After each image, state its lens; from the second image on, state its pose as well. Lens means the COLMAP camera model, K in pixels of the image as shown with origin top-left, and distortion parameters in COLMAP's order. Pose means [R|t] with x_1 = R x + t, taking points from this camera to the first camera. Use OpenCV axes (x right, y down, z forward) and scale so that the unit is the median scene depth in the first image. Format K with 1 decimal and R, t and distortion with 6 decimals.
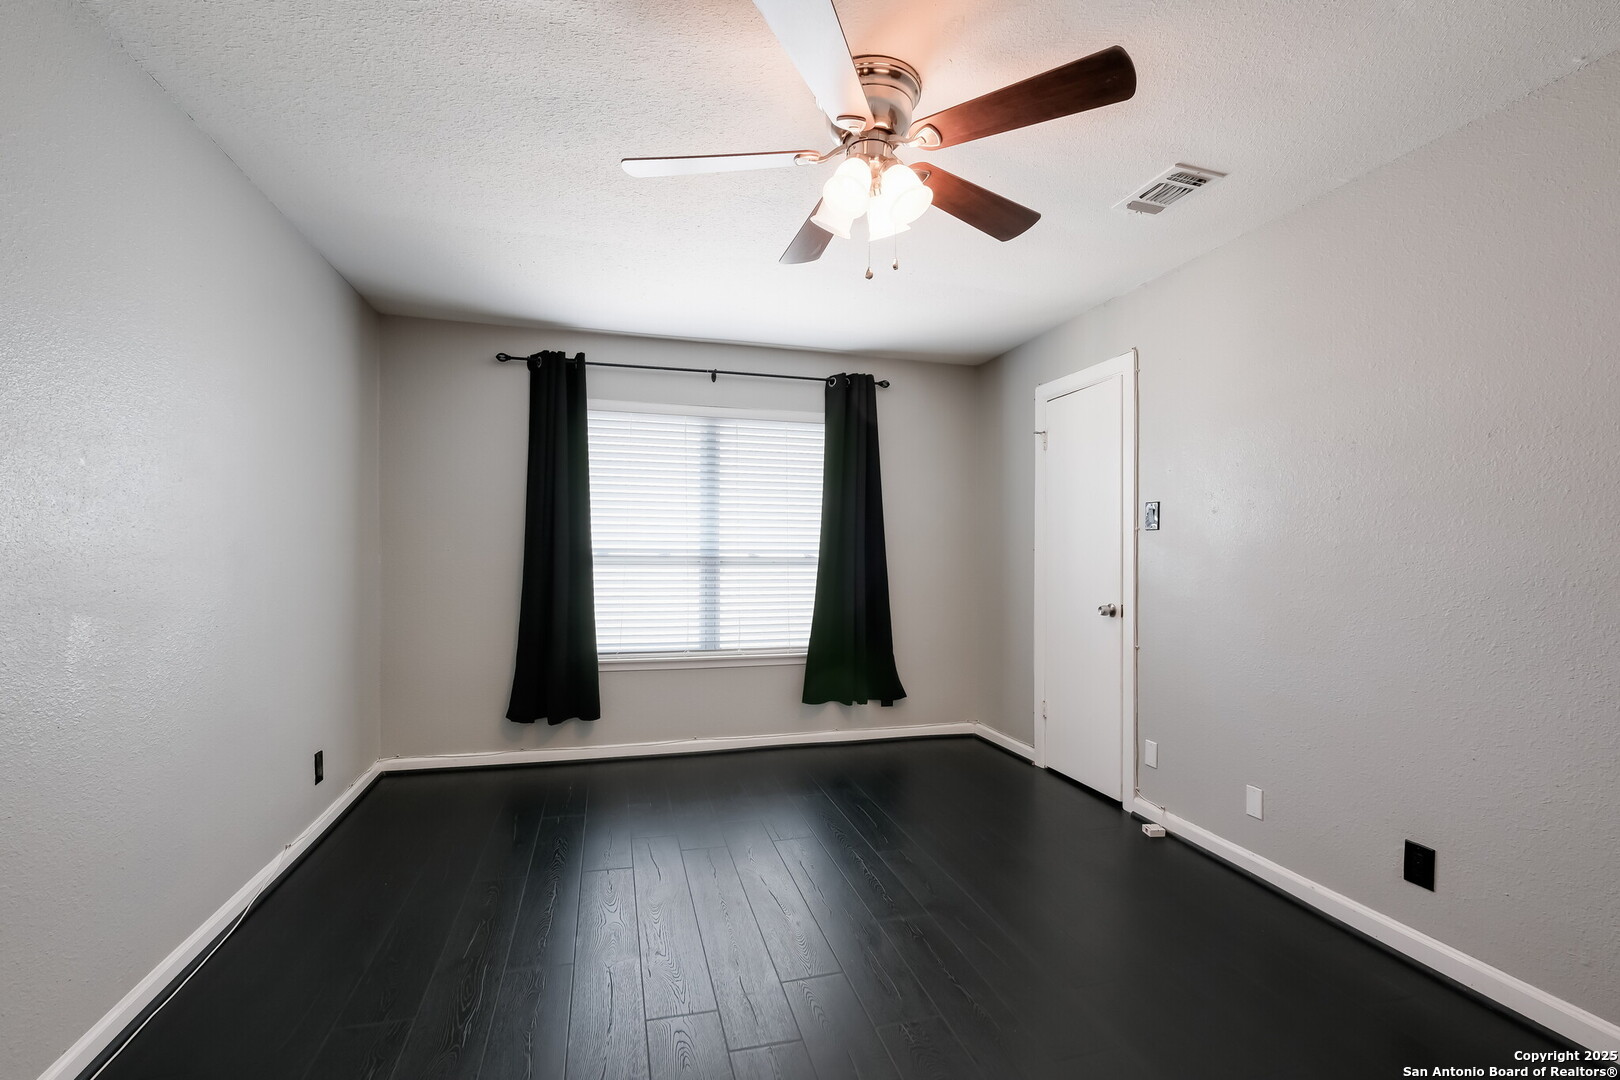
lens RADIAL K [[731.2, 0, 810.0], [0, 731.2, 540.0], [0, 0, 1]] dist [0.001867, -0.000059]
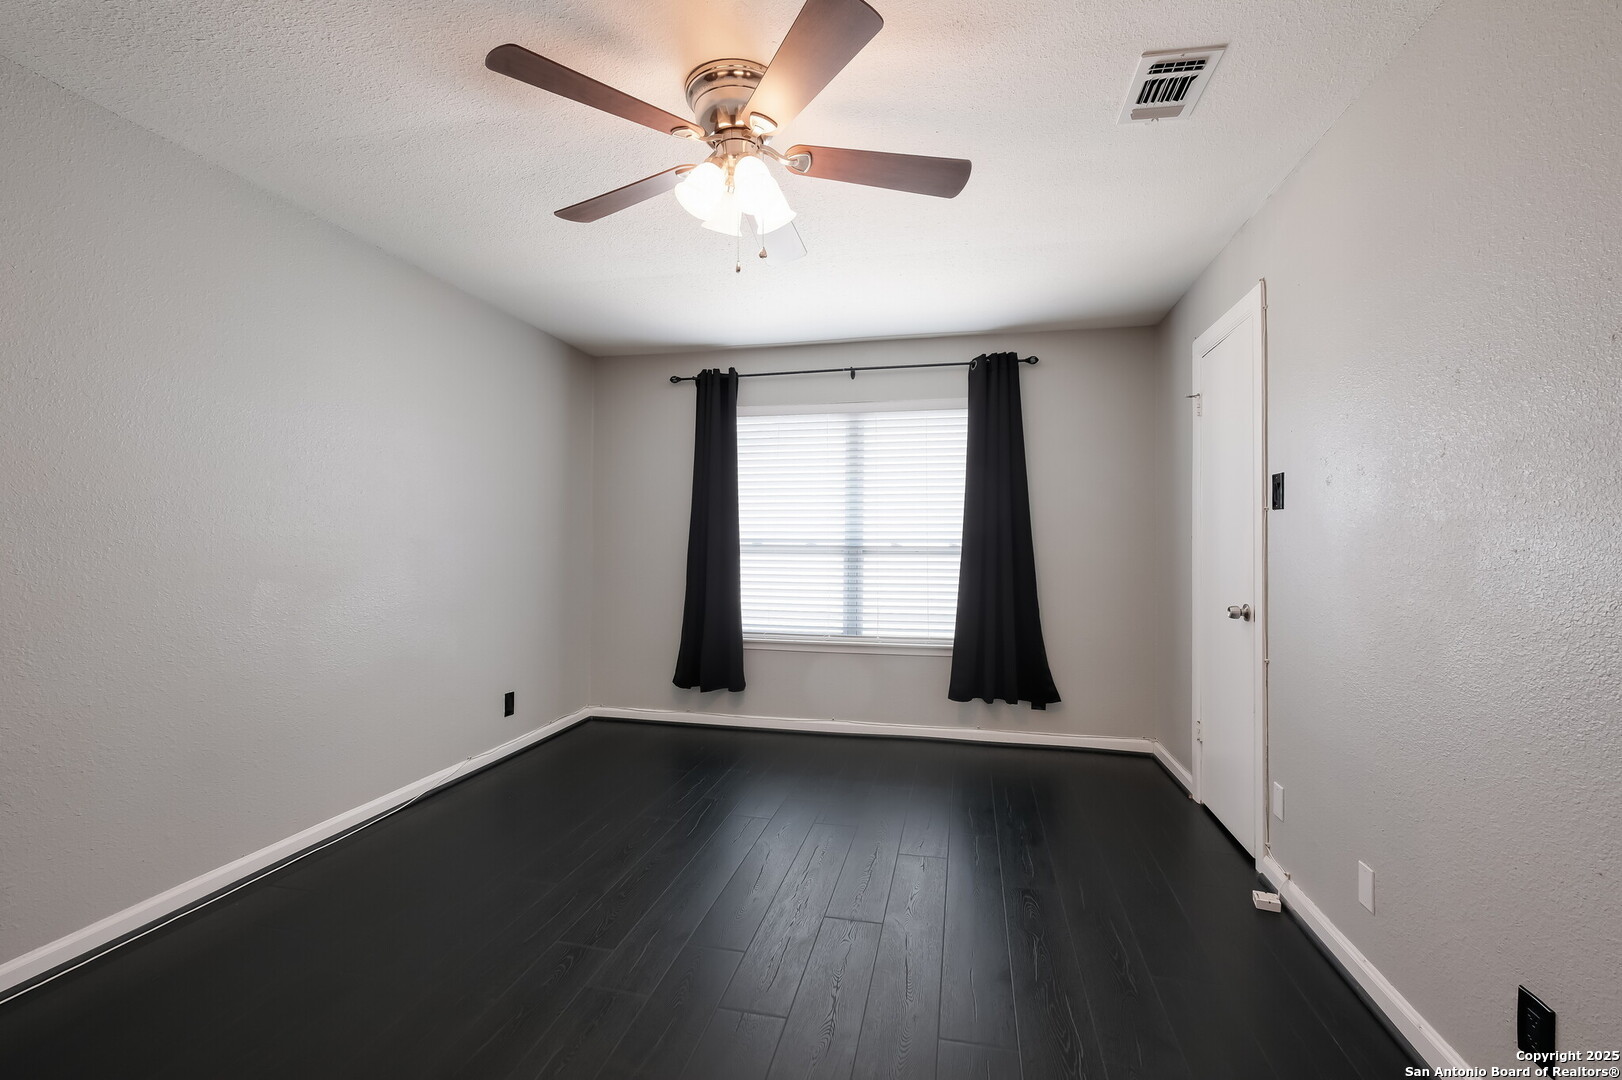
lens RADIAL K [[708.0, 0, 806.6], [0, 708.0, 515.5], [0, 0, 1]] dist [0.000935, 0.000517]
pose [[0.881126, -0.022341, -0.472354, 0.289082], [0.010887, 0.999577, -0.026969, 0.005948], [0.472757, 0.018621, 0.880996, 0.080243]]
